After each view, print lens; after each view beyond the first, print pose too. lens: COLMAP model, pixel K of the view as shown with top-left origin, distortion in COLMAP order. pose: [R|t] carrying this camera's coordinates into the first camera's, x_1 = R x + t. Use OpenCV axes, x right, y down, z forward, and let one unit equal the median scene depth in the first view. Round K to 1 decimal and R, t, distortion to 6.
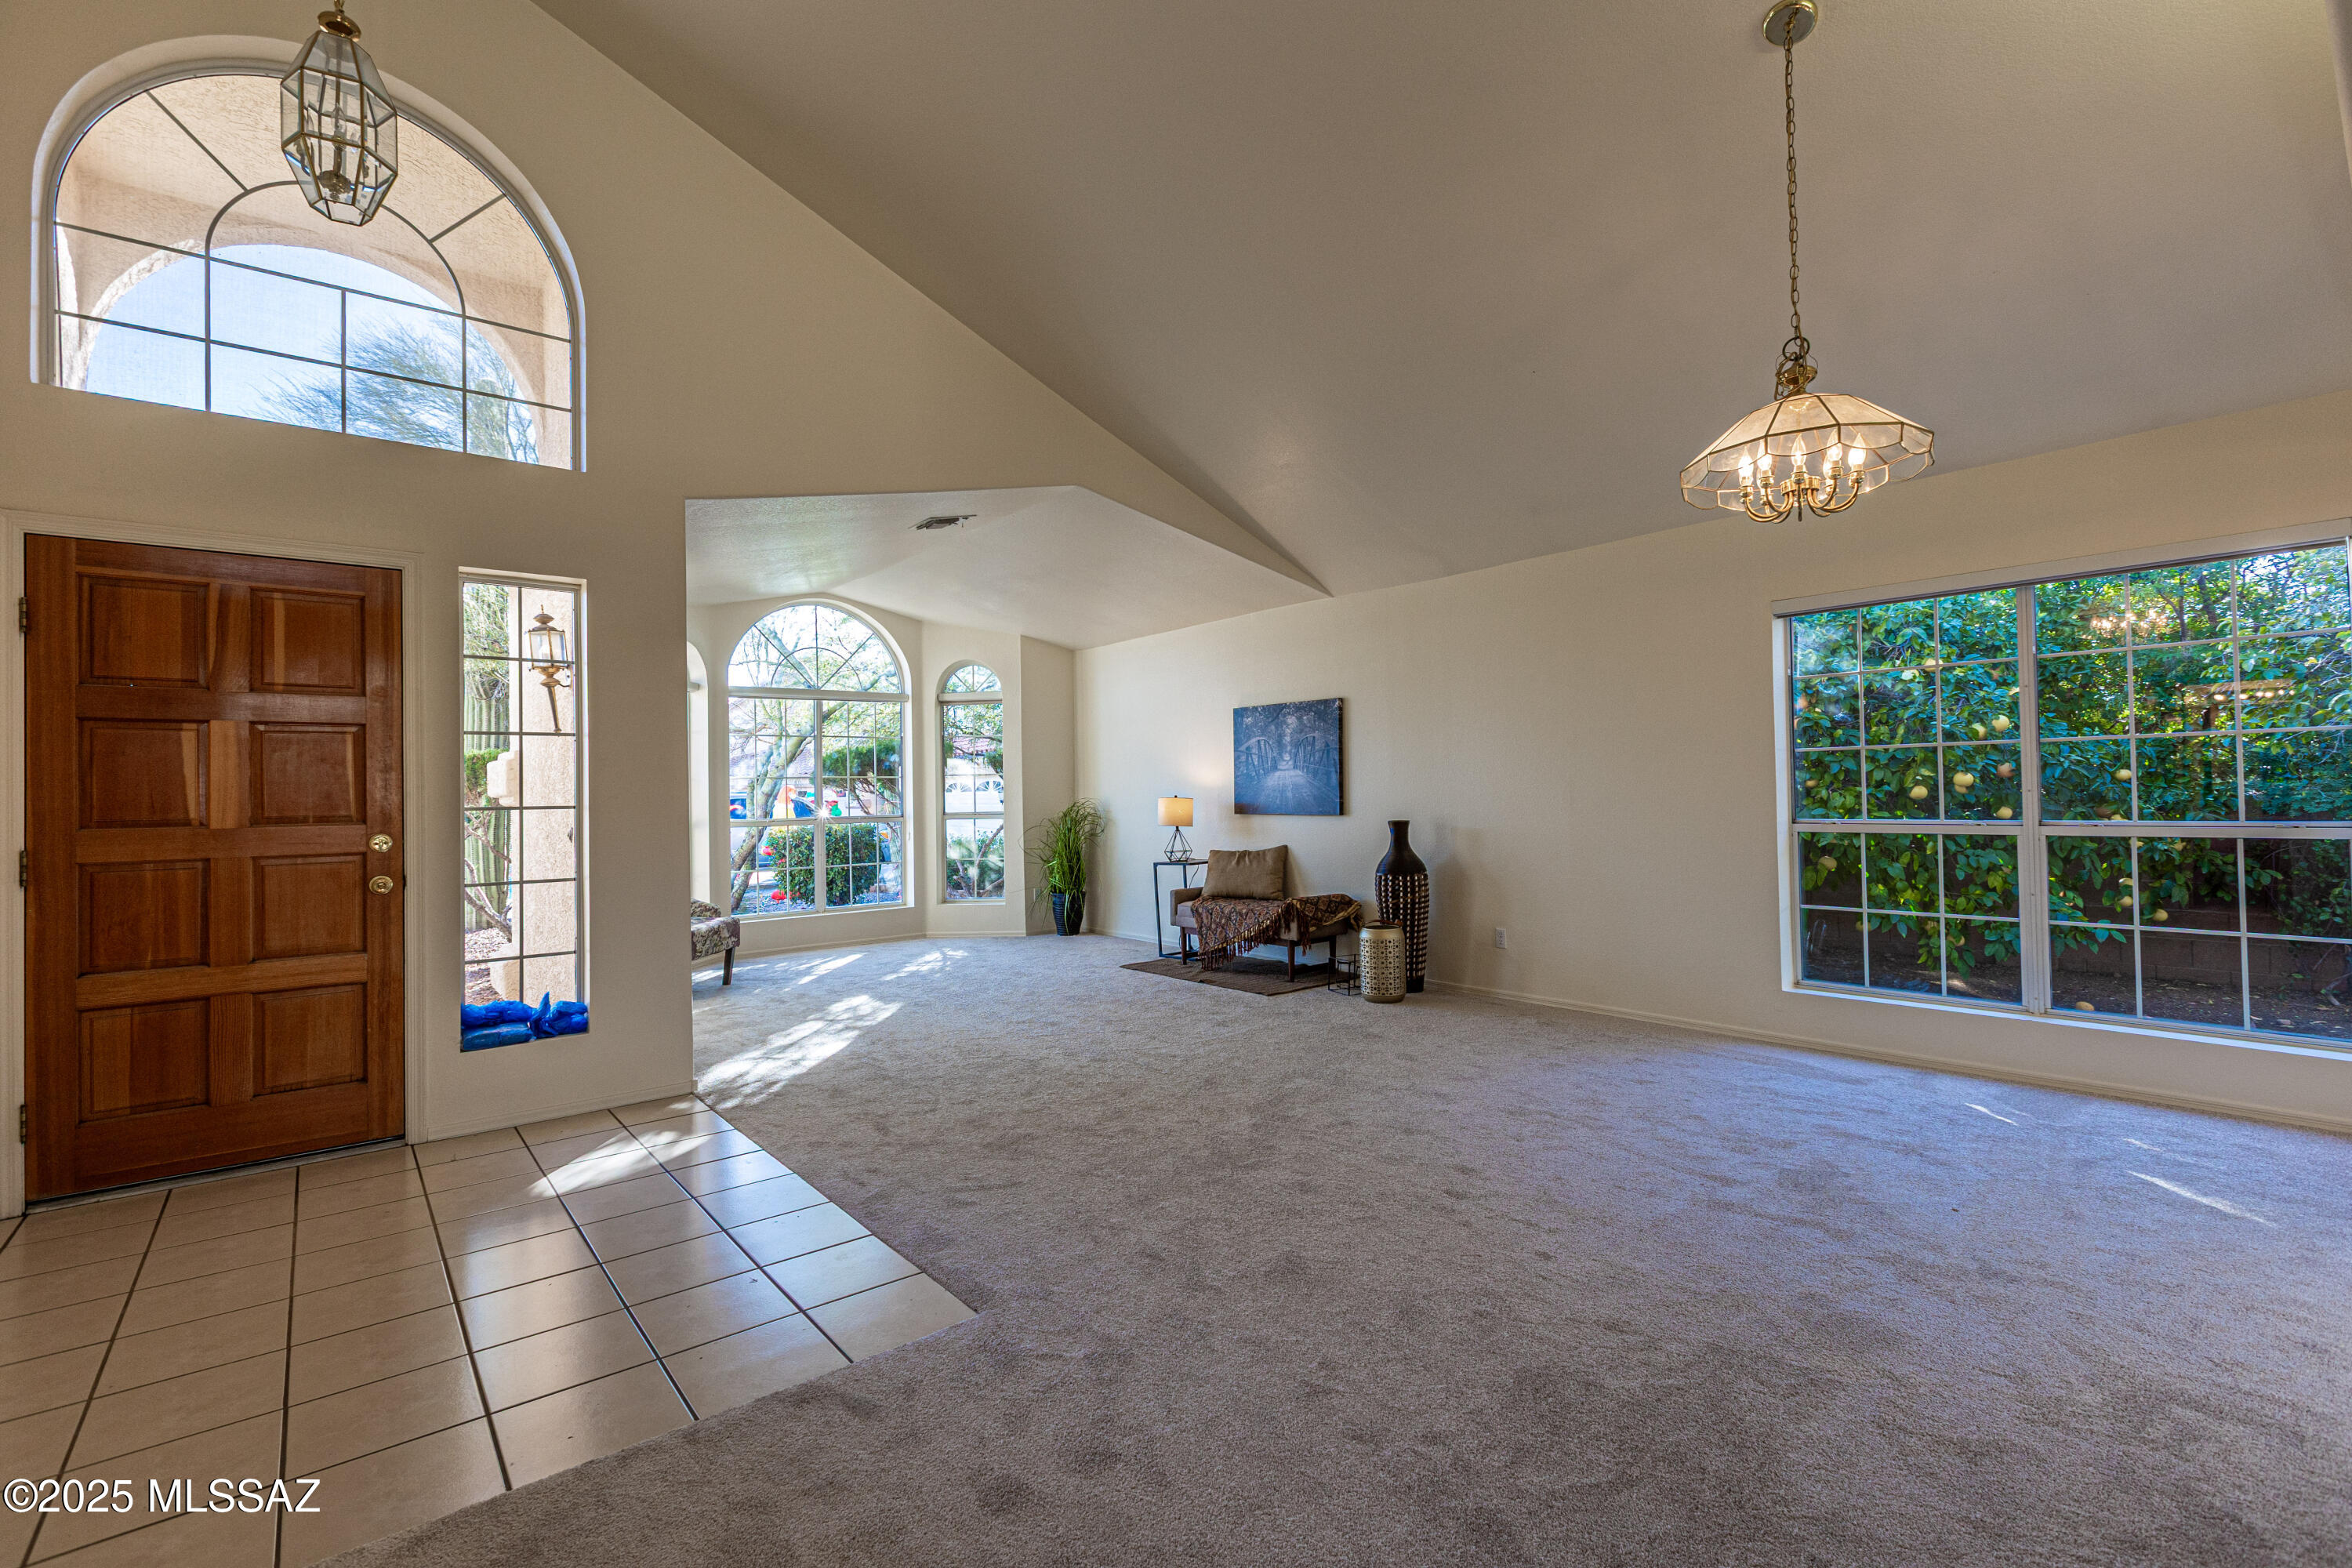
lens RADIAL K [[1046.5, 0, 1186.4], [0, 1046.5, 774.9], [0, 0, 1]] dist [0.002057, -0.000671]
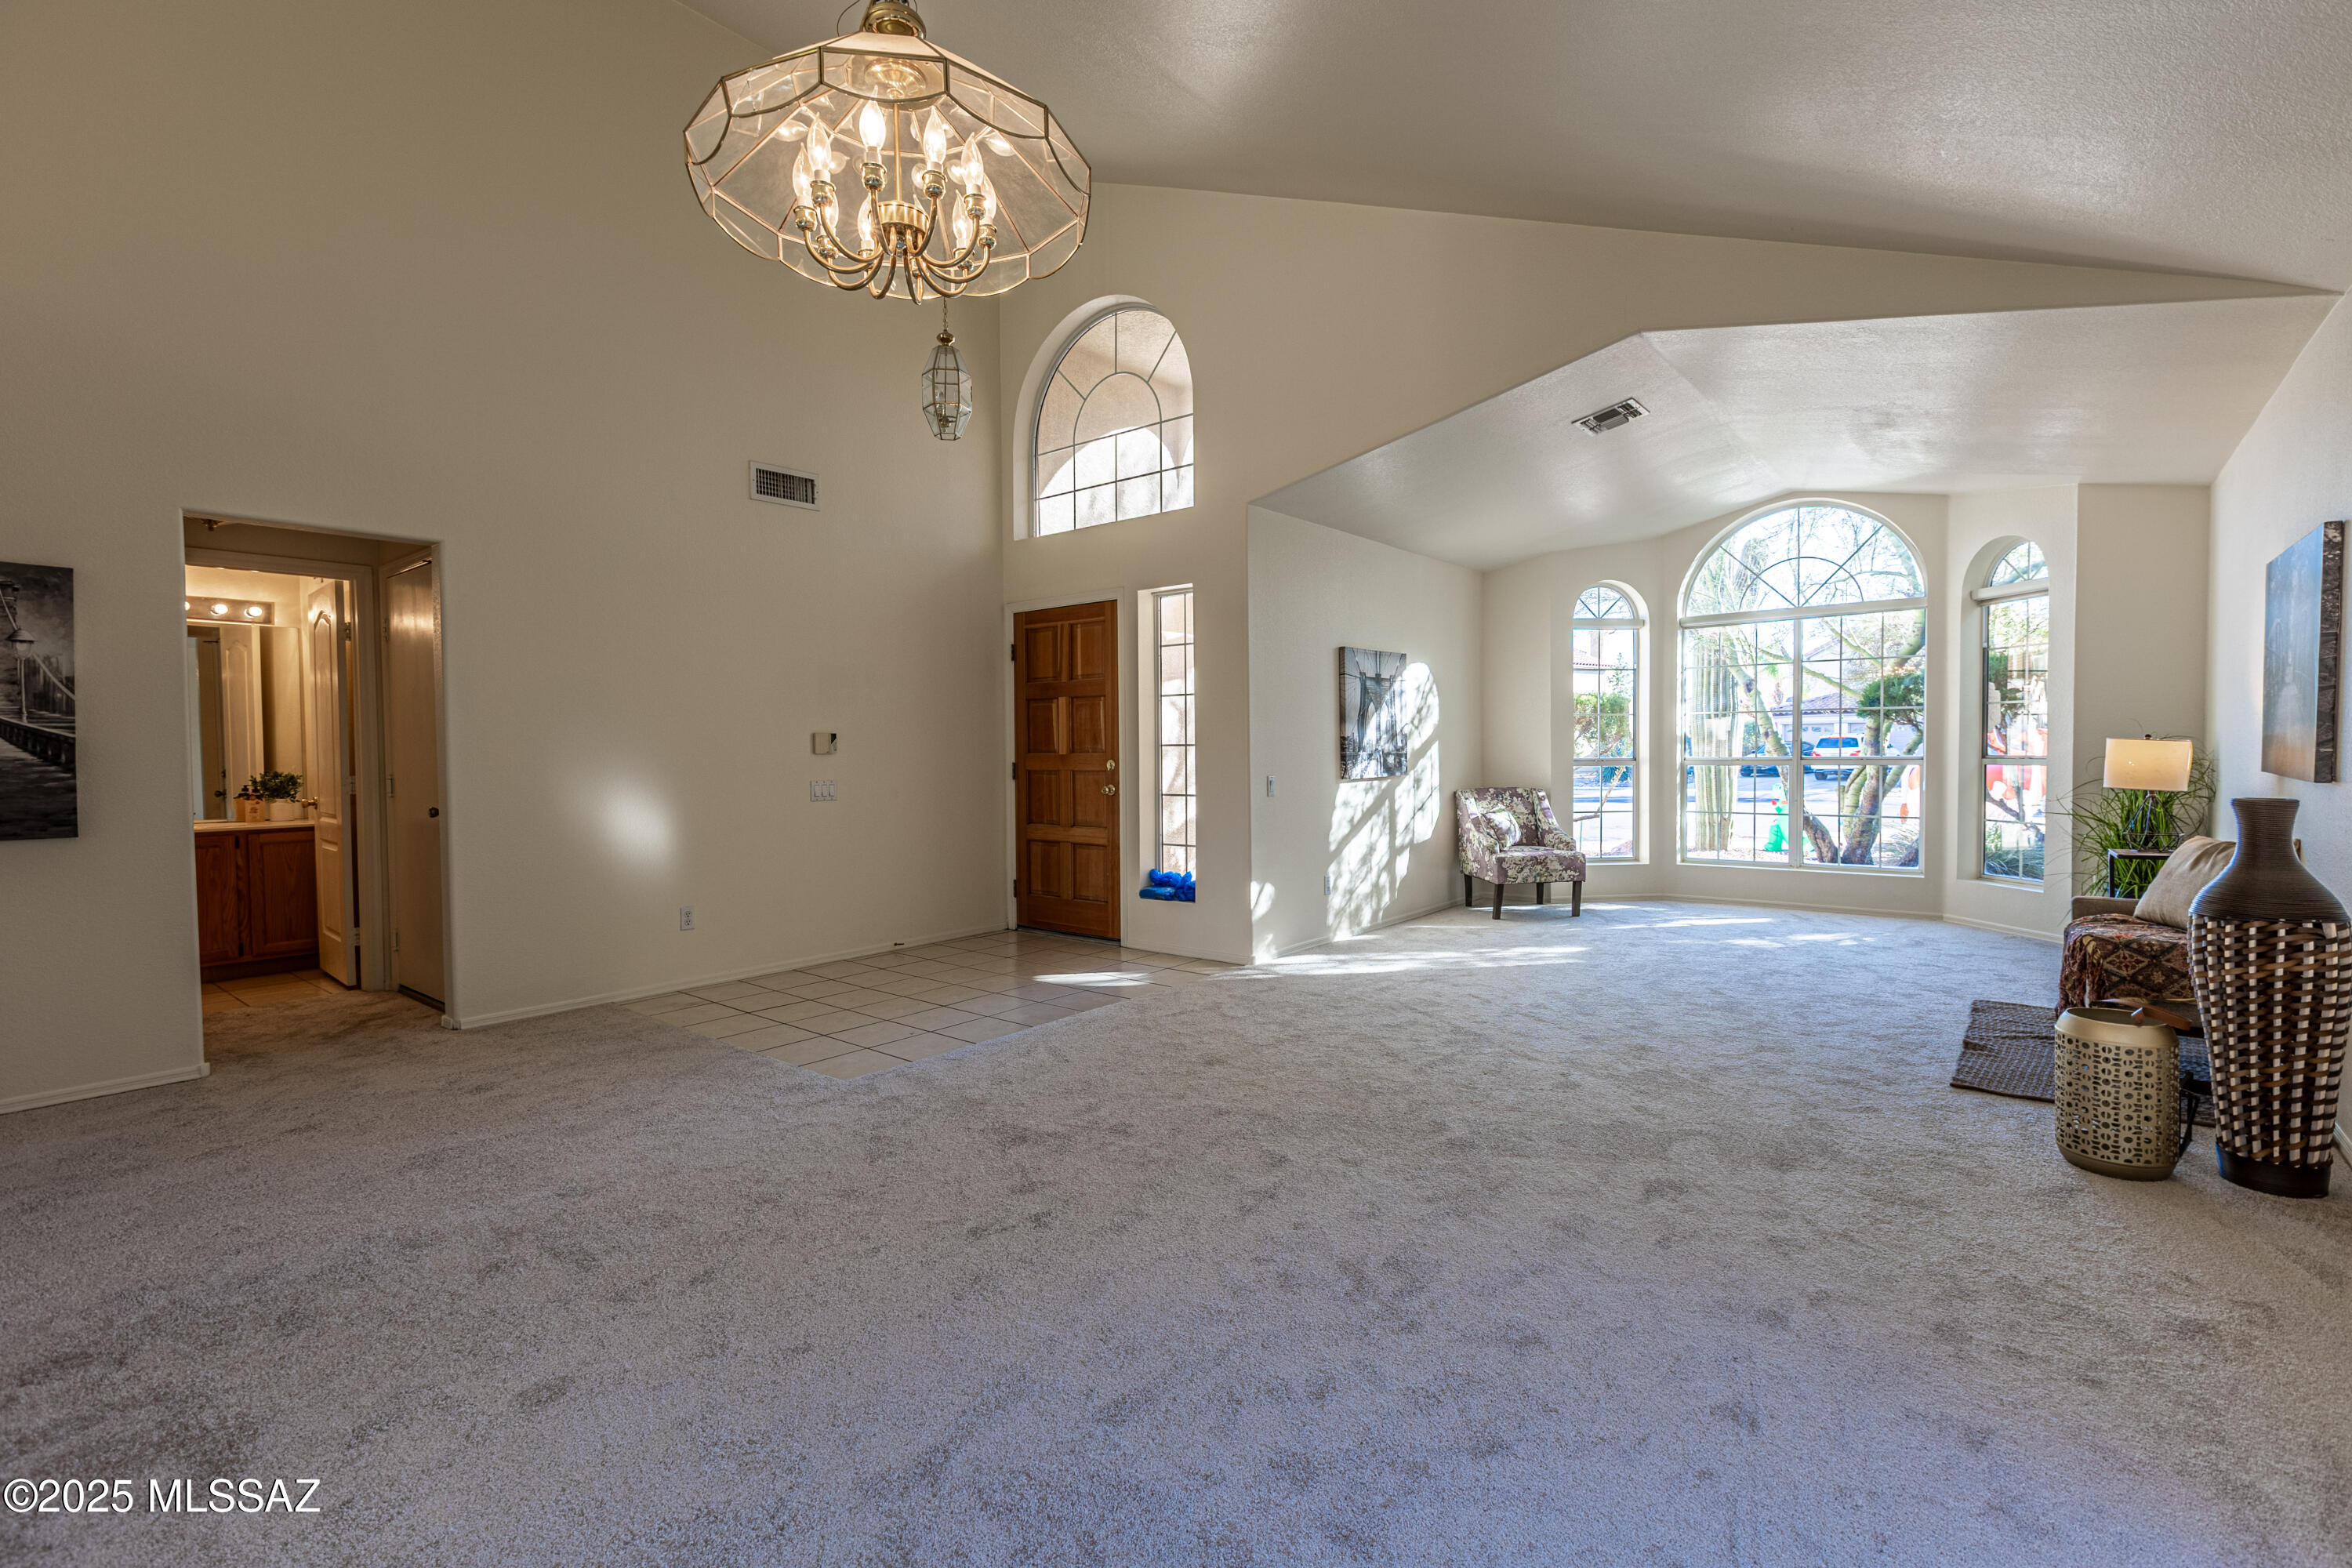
lens RADIAL K [[1046.5, 0, 1186.4], [0, 1046.5, 774.9], [0, 0, 1]] dist [0.002057, -0.000671]
pose [[0.201322, 0.042813, -0.978589, 0.891210], [0.025034, 0.998493, 0.048834, 0.001703], [0.979205, -0.034330, 0.199946, 0.771970]]
